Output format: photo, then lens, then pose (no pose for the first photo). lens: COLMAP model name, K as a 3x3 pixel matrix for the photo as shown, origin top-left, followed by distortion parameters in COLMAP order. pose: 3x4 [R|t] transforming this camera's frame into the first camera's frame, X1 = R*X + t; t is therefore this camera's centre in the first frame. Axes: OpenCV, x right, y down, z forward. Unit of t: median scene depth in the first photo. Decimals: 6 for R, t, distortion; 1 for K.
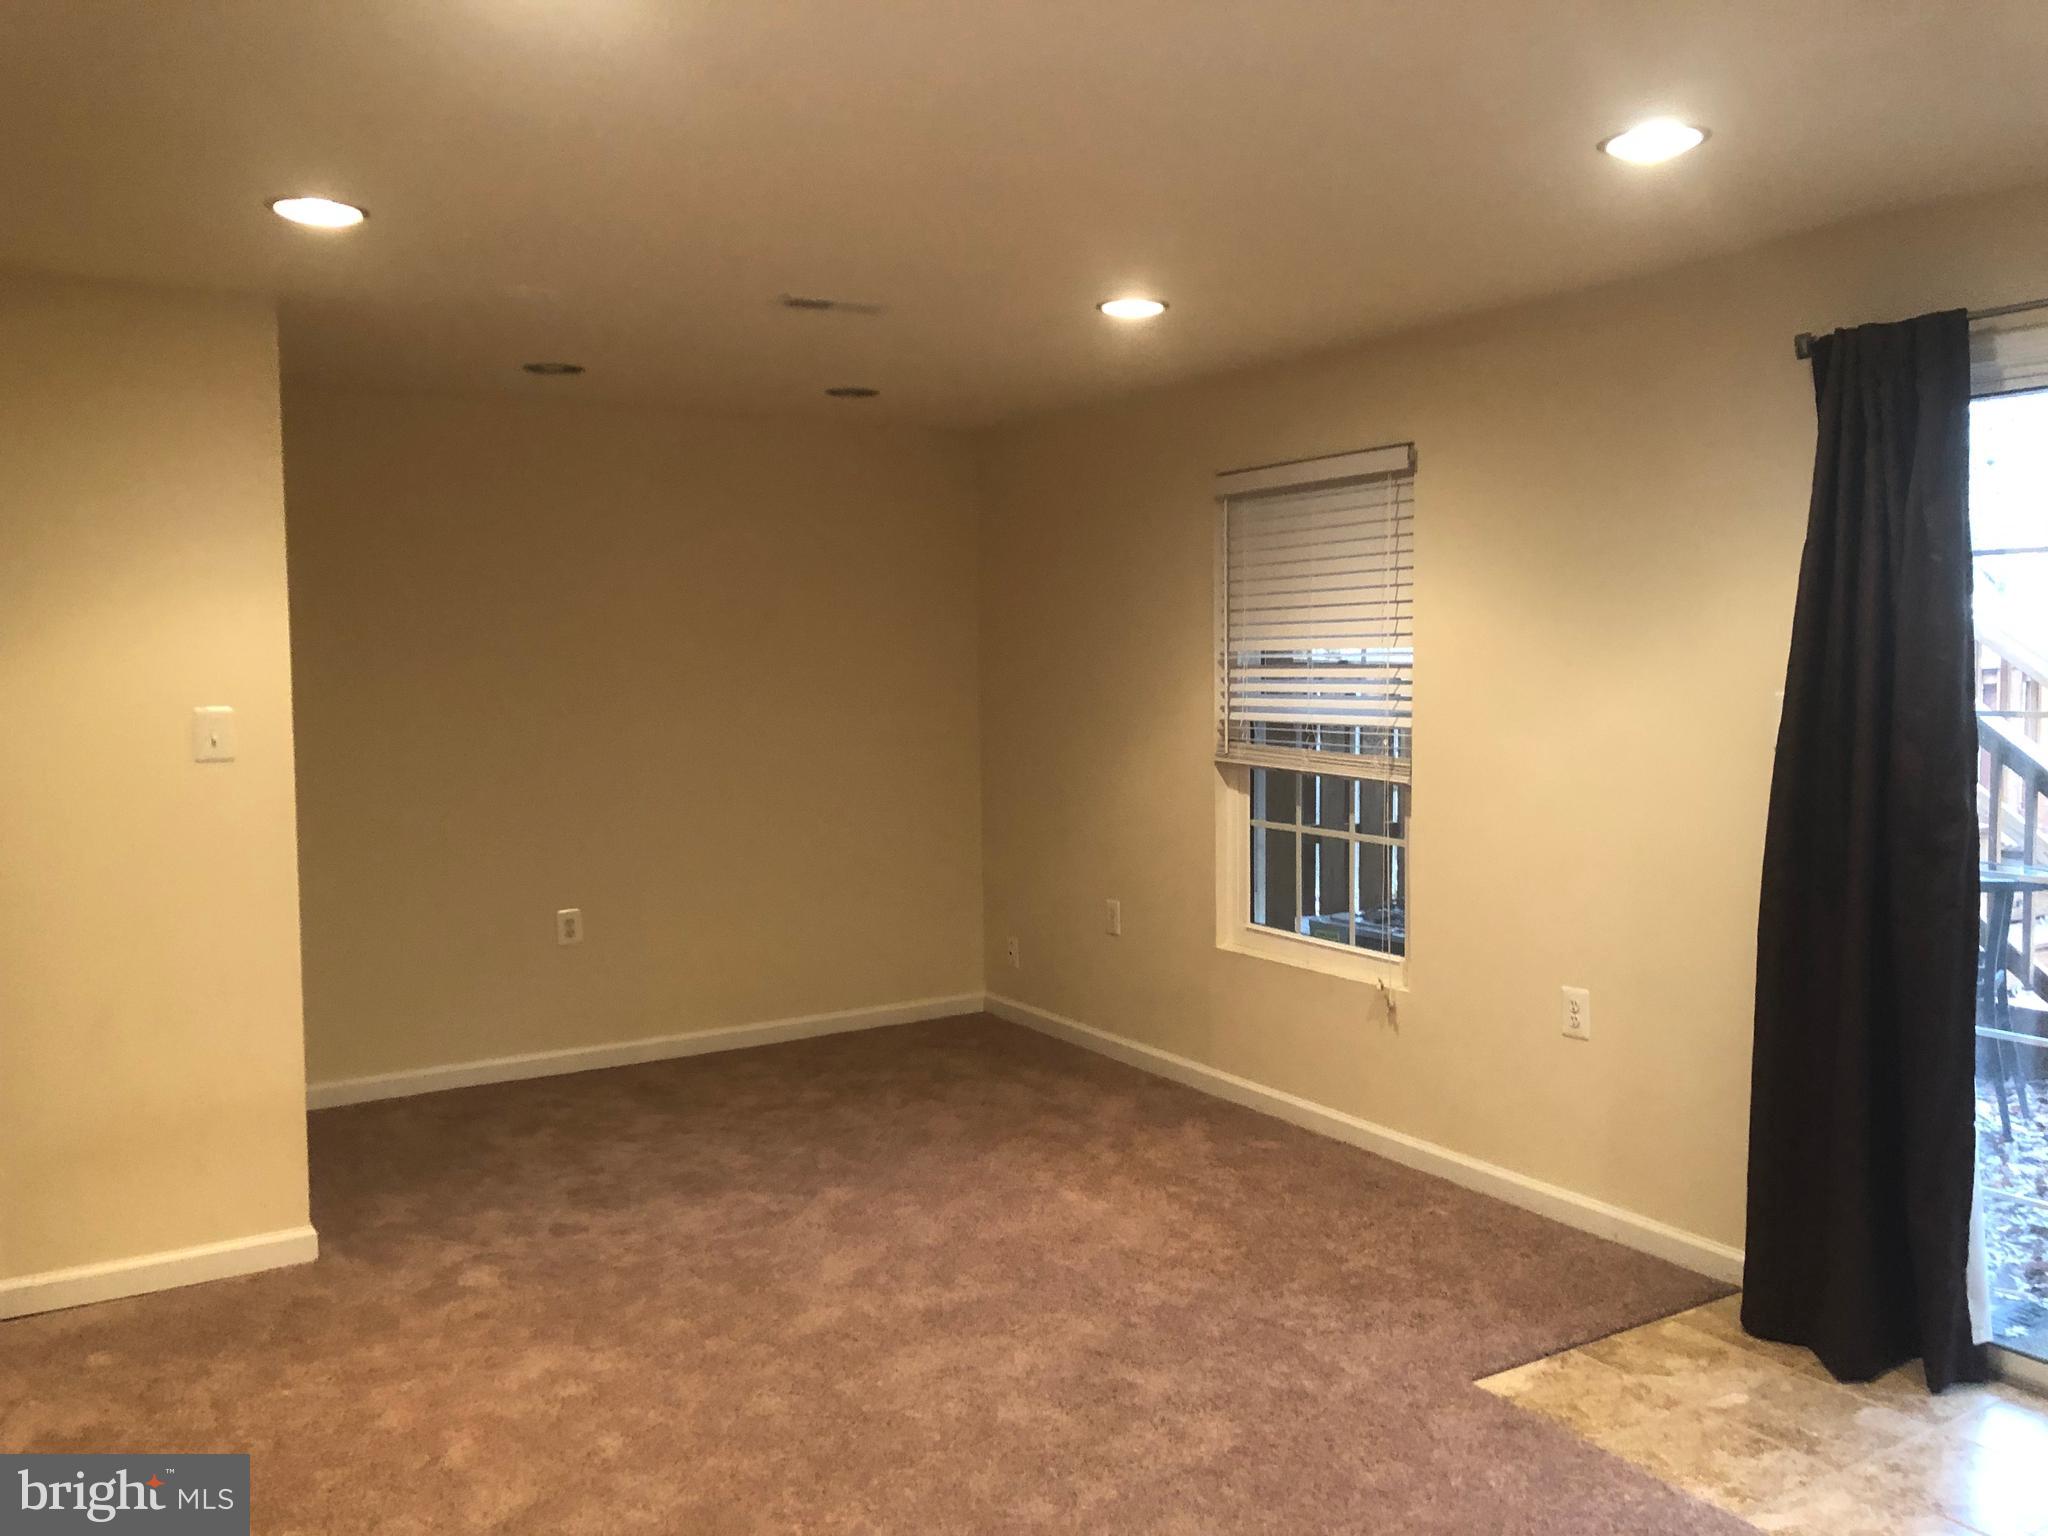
lens RADIAL K [[1681.9, 0, 1035.5], [0, 1681.9, 740.4], [0, 0, 1]] dist [0.037791, -0.018892]
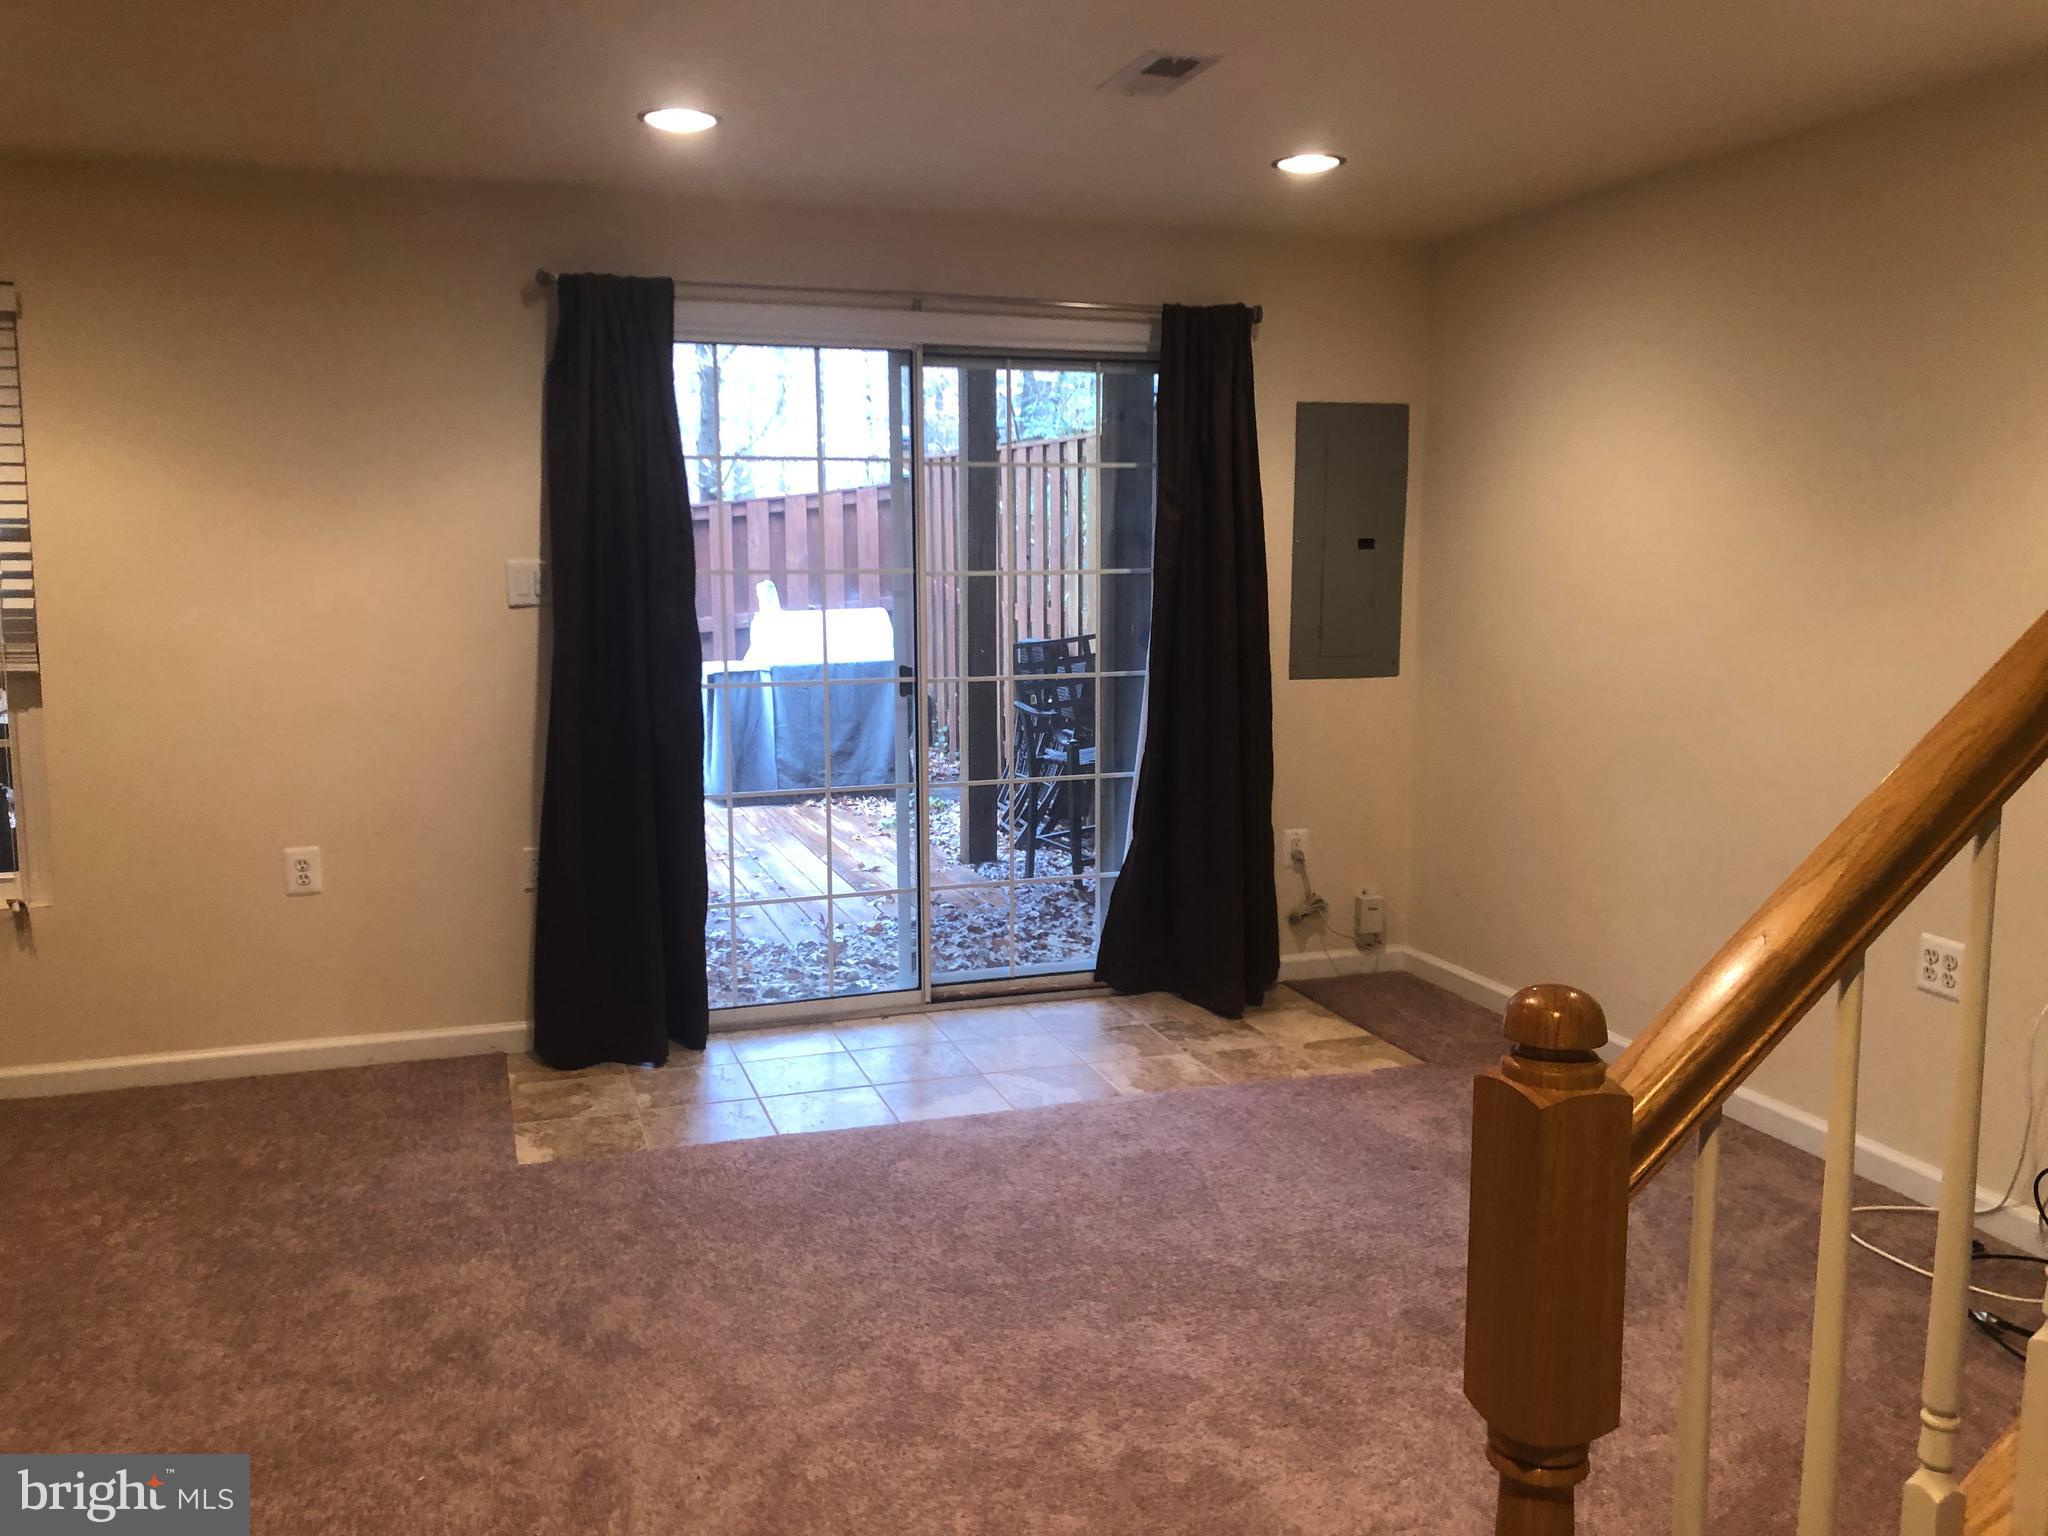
lens RADIAL K [[1681.9, 0, 1035.5], [0, 1681.9, 740.4], [0, 0, 1]] dist [0.037791, -0.018892]
pose [[0.218466, -0.109798, 0.969648, -0.539562], [0.051448, 0.993564, 0.100915, -0.001821], [-0.974487, 0.027840, 0.222709, 0.291717]]
